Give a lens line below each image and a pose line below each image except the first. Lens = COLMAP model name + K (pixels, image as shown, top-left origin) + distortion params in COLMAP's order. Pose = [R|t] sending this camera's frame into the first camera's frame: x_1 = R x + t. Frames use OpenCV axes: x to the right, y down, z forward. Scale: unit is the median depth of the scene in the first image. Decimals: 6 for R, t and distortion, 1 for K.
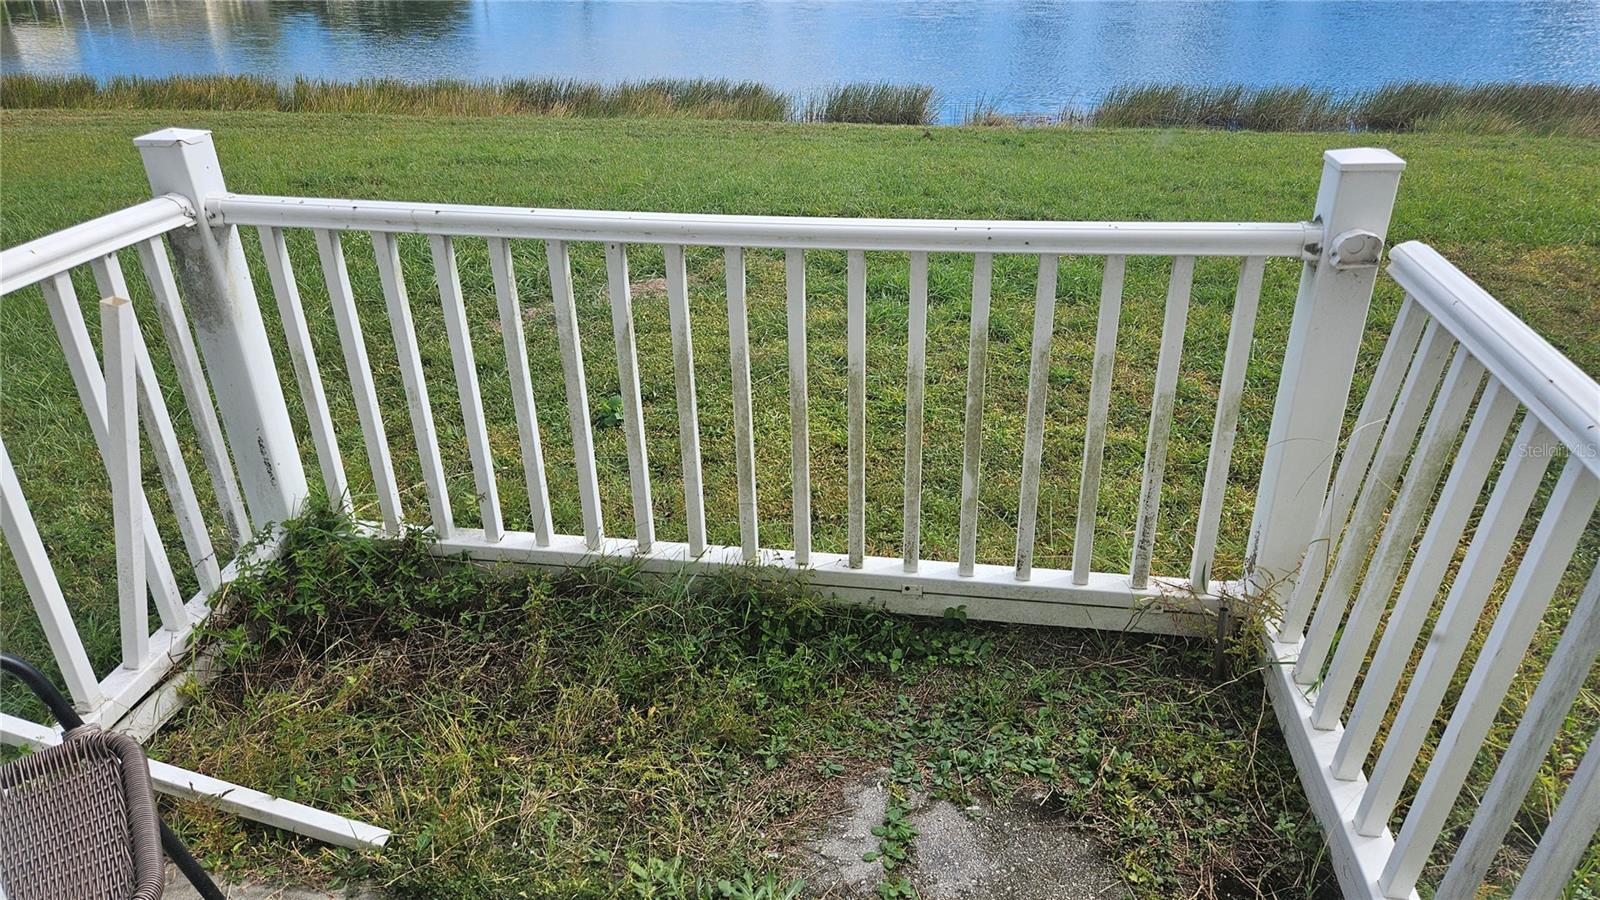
lens RADIAL K [[1074.4, 0, 801.2], [0, 1074.4, 446.2], [0, 0, 1]] dist [0.077312, -0.058894]
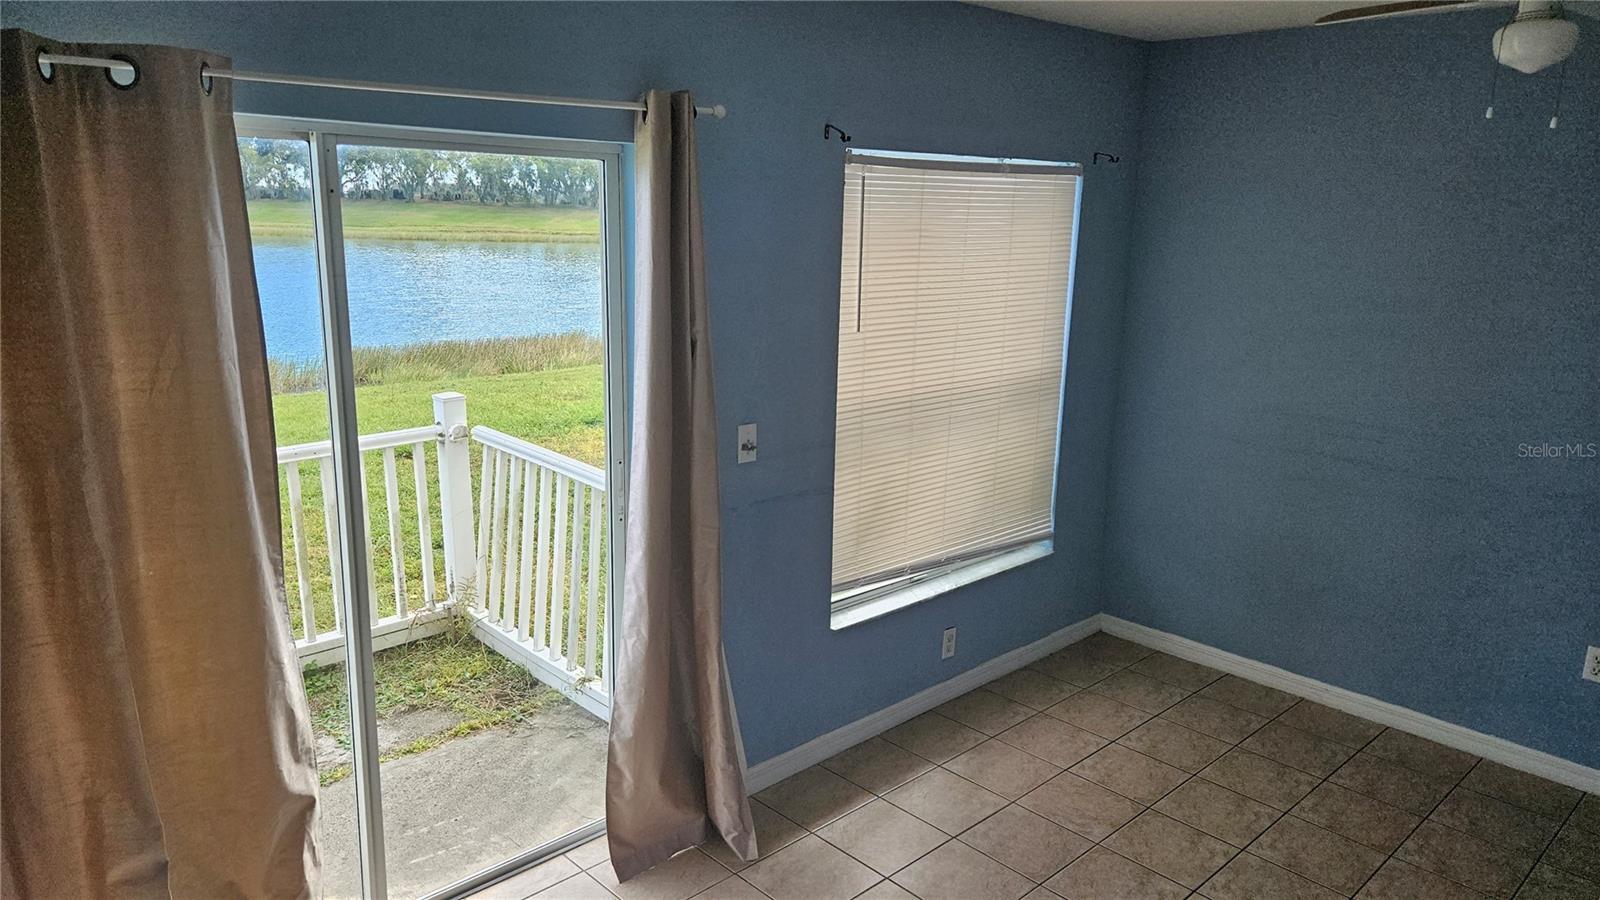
lens RADIAL K [[1074.4, 0, 789.8], [0, 1074.4, 455.2], [0, 0, 1]] dist [0.077312, -0.058894]
pose [[0.631206, -0.164171, 0.758042, -0.634845], [0.326235, 0.942879, -0.067447, 0.199568], [-0.703669, 0.289872, 0.648709, -0.777764]]
